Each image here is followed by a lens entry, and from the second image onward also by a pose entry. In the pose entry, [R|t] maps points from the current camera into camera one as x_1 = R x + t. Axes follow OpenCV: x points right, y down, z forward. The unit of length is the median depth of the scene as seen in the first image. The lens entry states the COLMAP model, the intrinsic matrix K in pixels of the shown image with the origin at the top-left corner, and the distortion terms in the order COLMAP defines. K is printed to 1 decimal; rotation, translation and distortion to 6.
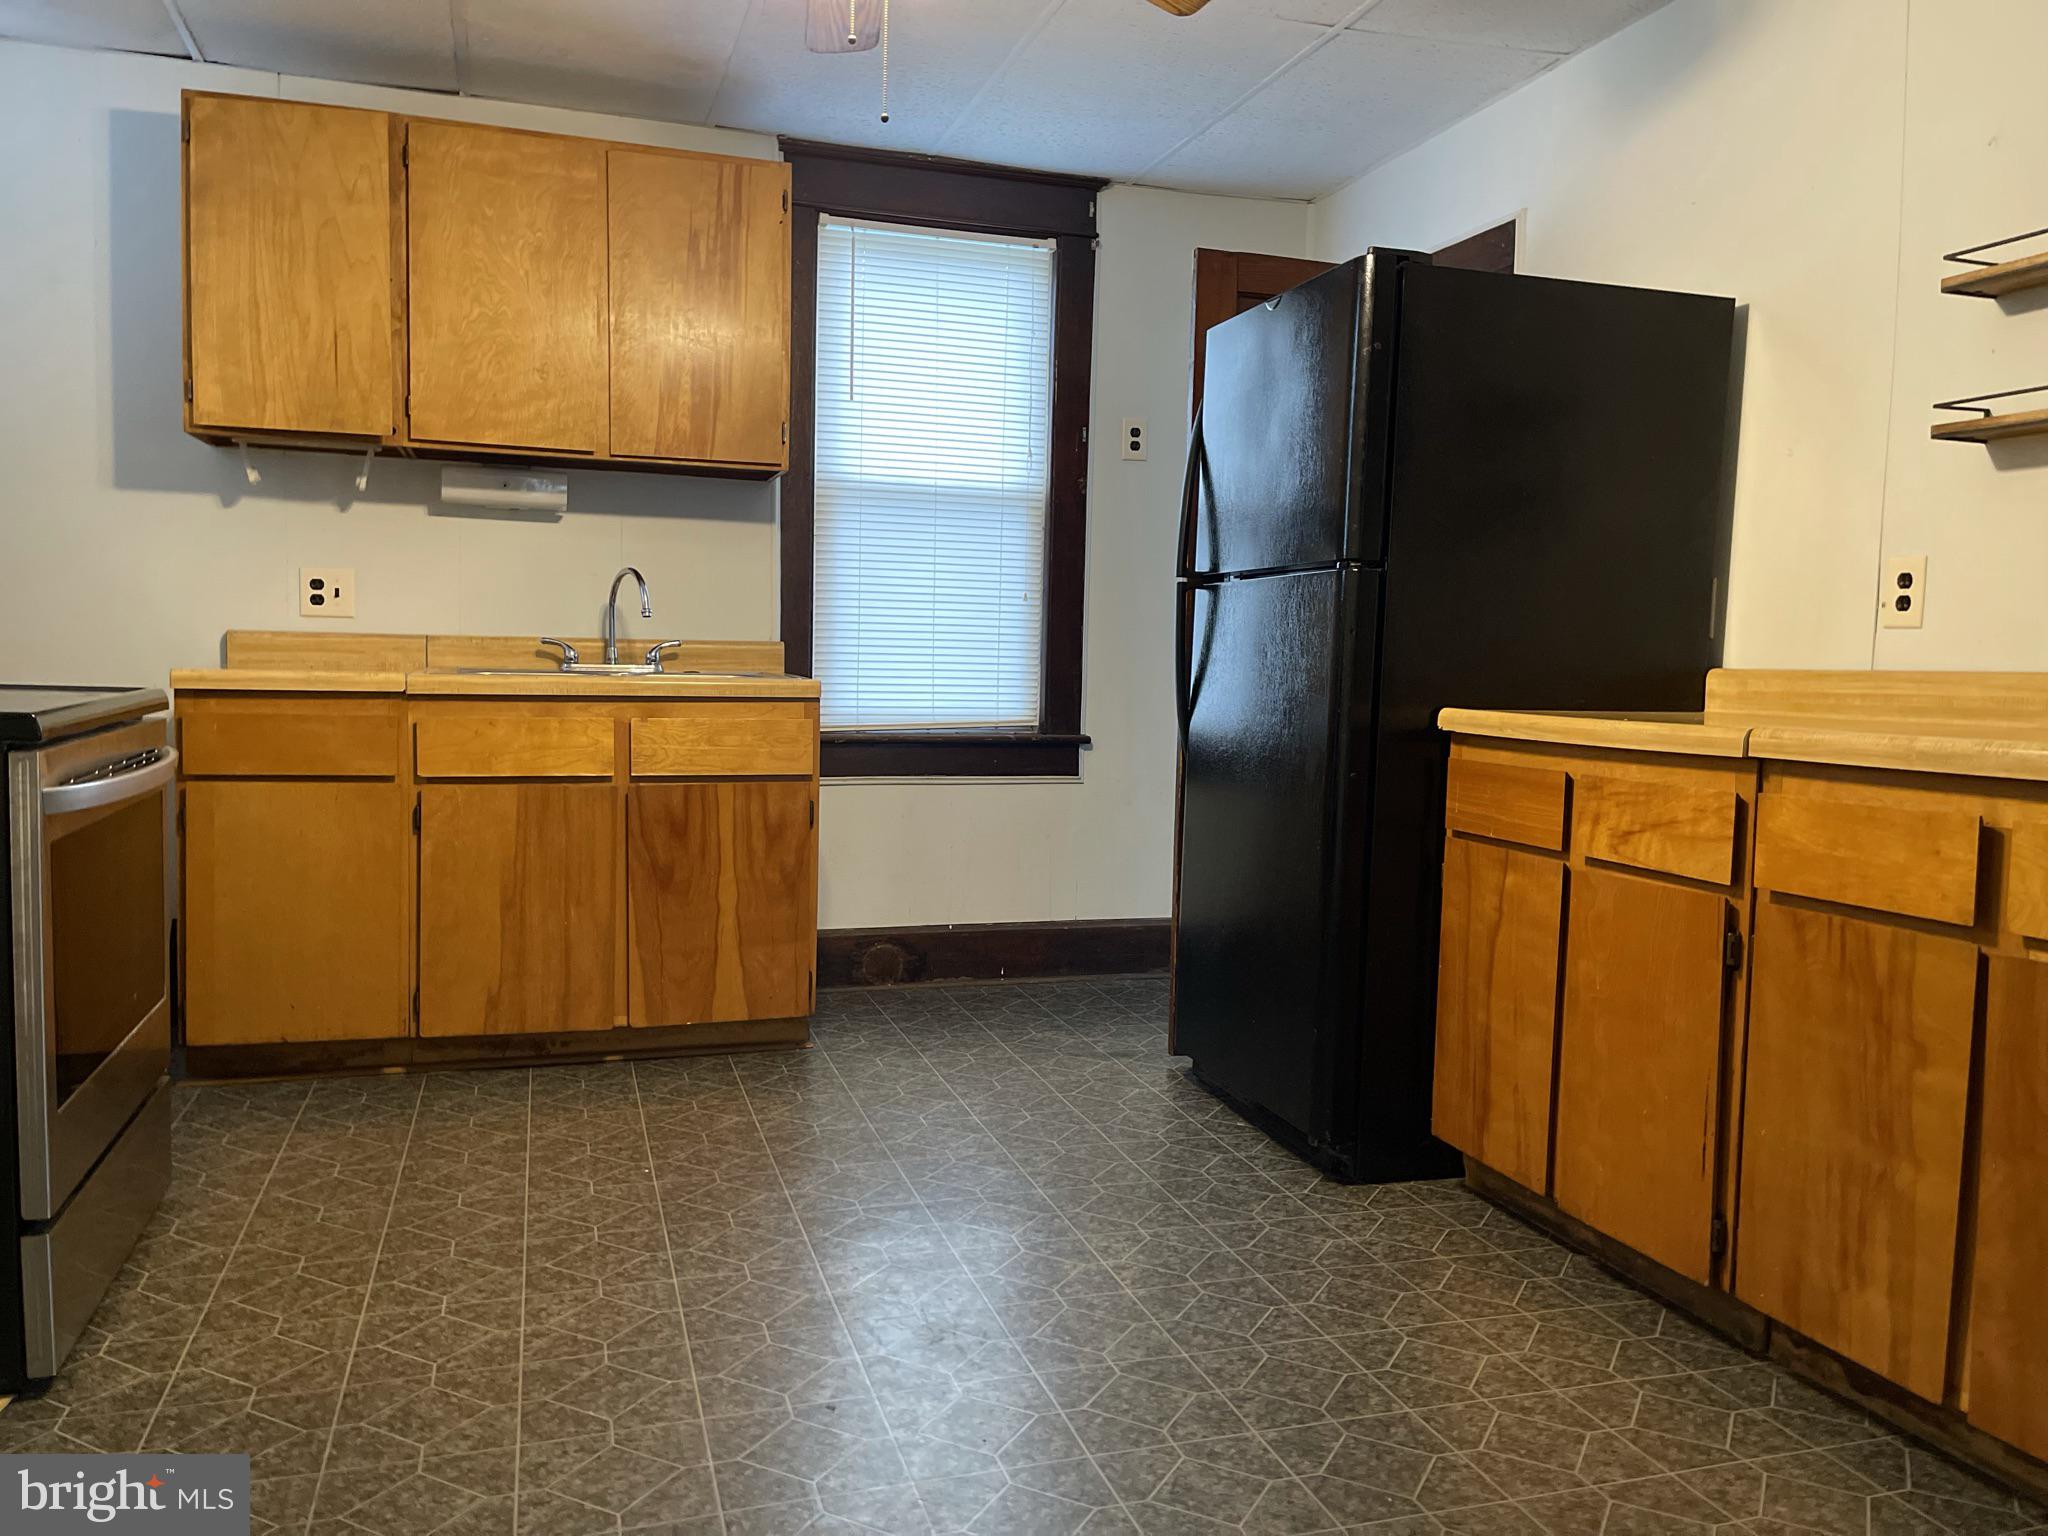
lens RADIAL K [[1555.2, 0, 1024.0], [0, 1555.2, 768.0], [0, 0, 1]] dist [0.077402, -0.075282]
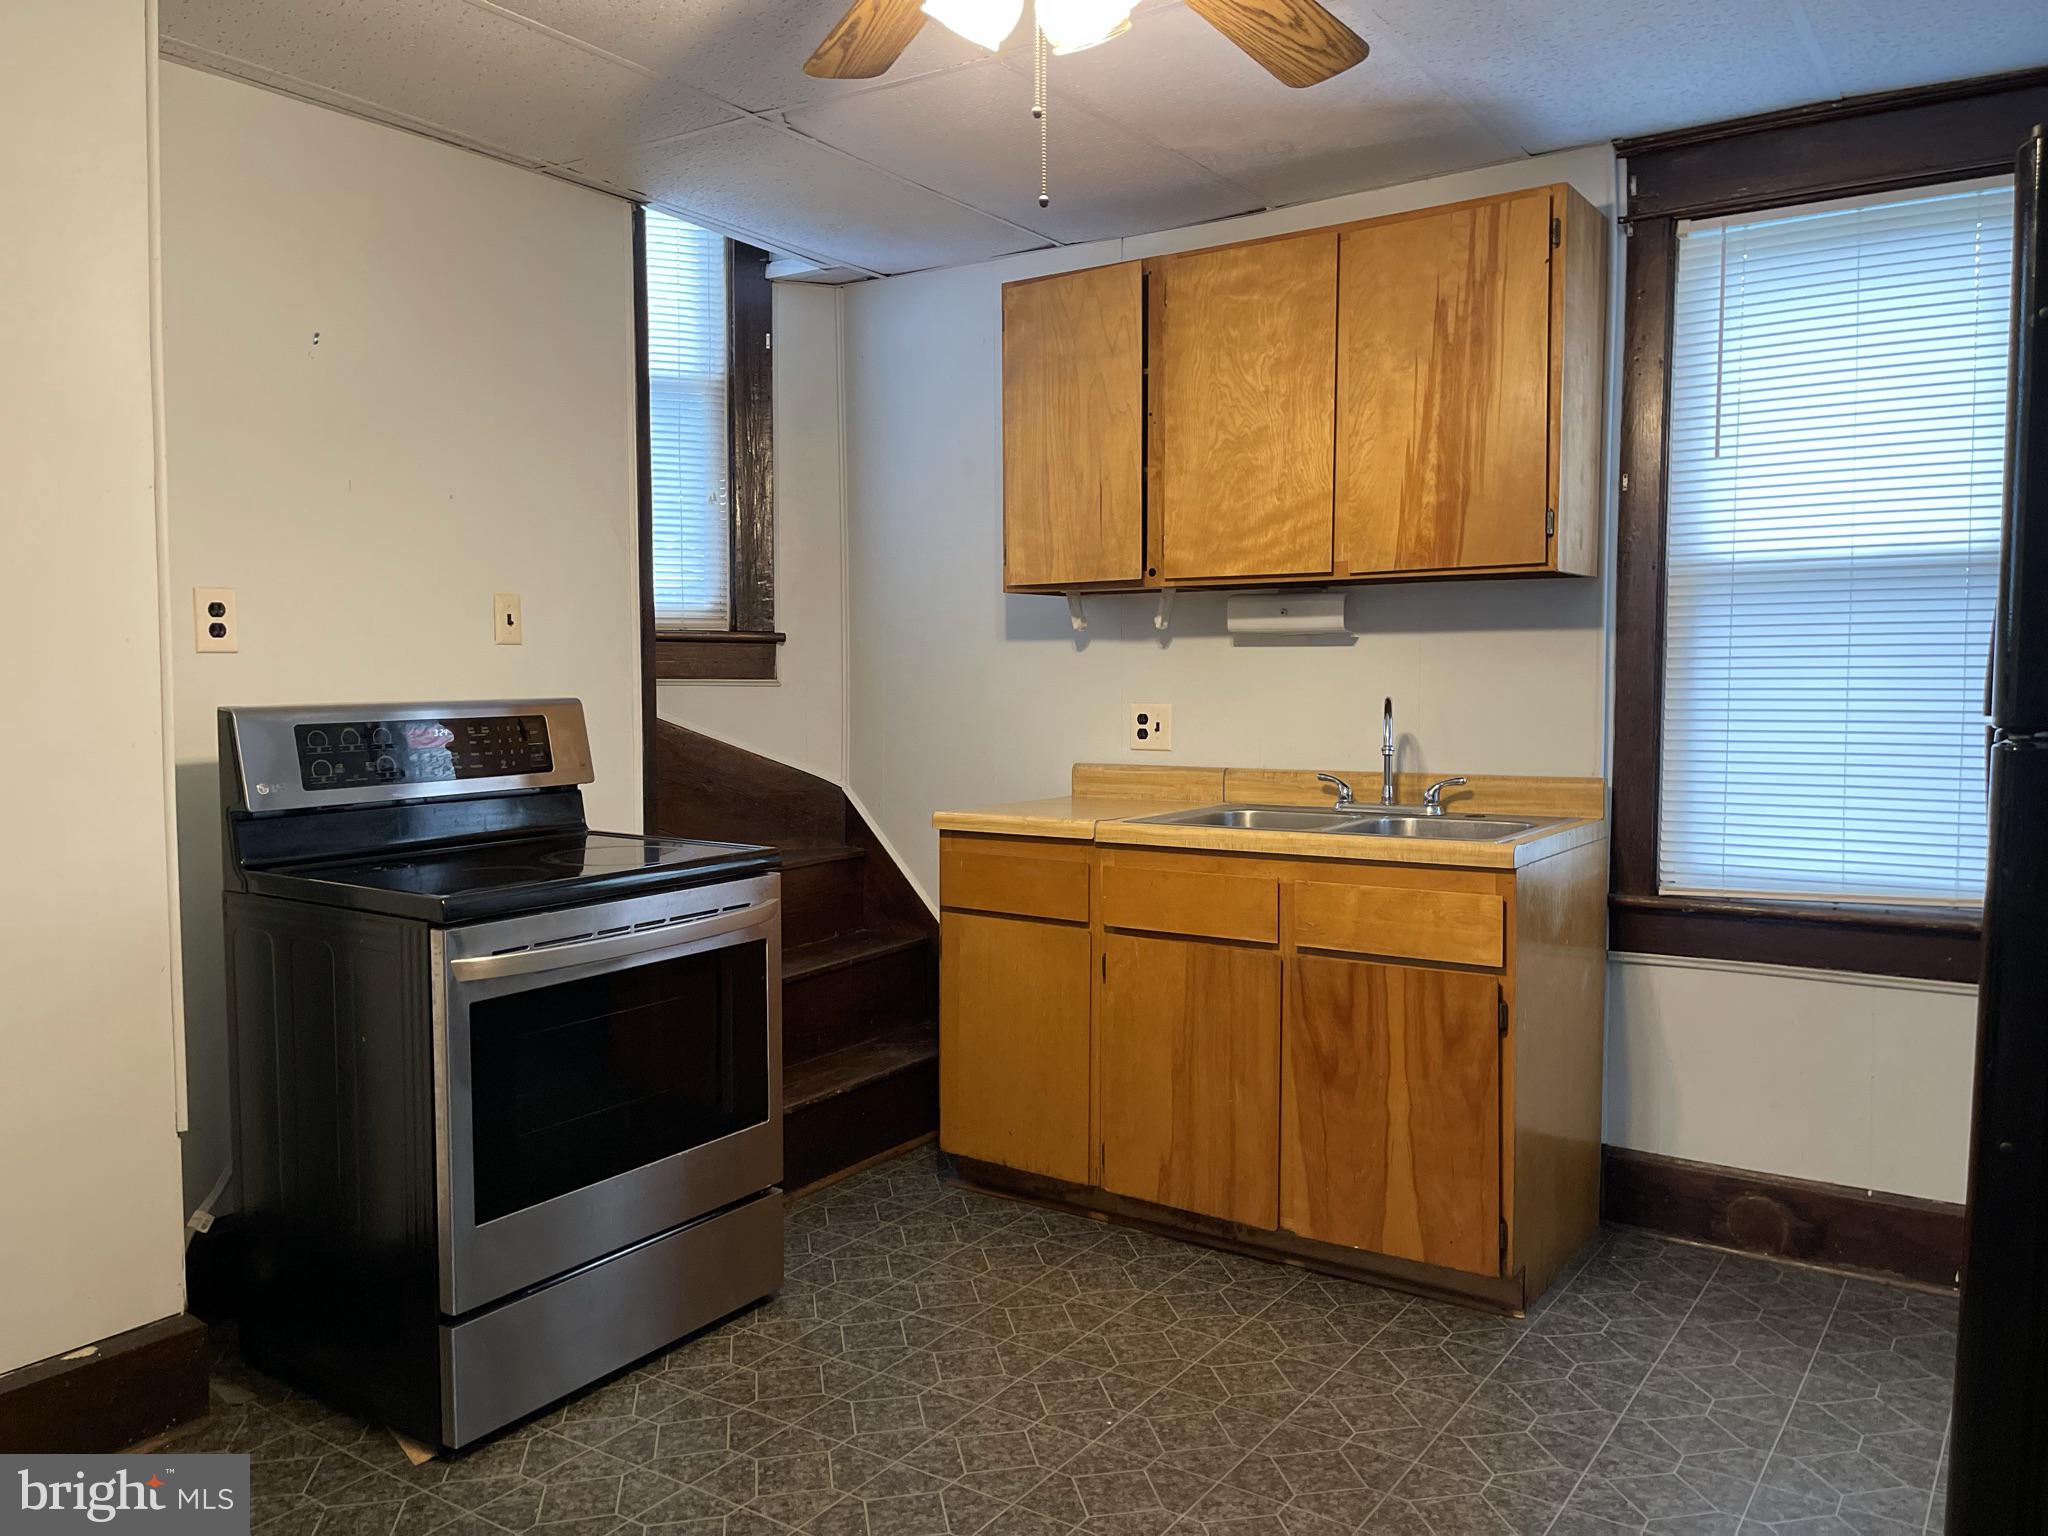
lens RADIAL K [[1555.2, 0, 1024.0], [0, 1555.2, 768.0], [0, 0, 1]] dist [0.077402, -0.075282]
pose [[0.614806, 0.022544, -0.788356, 0.331195], [-0.042262, 0.999097, -0.004388, -0.081659], [0.787545, 0.036015, 0.615203, 0.329877]]
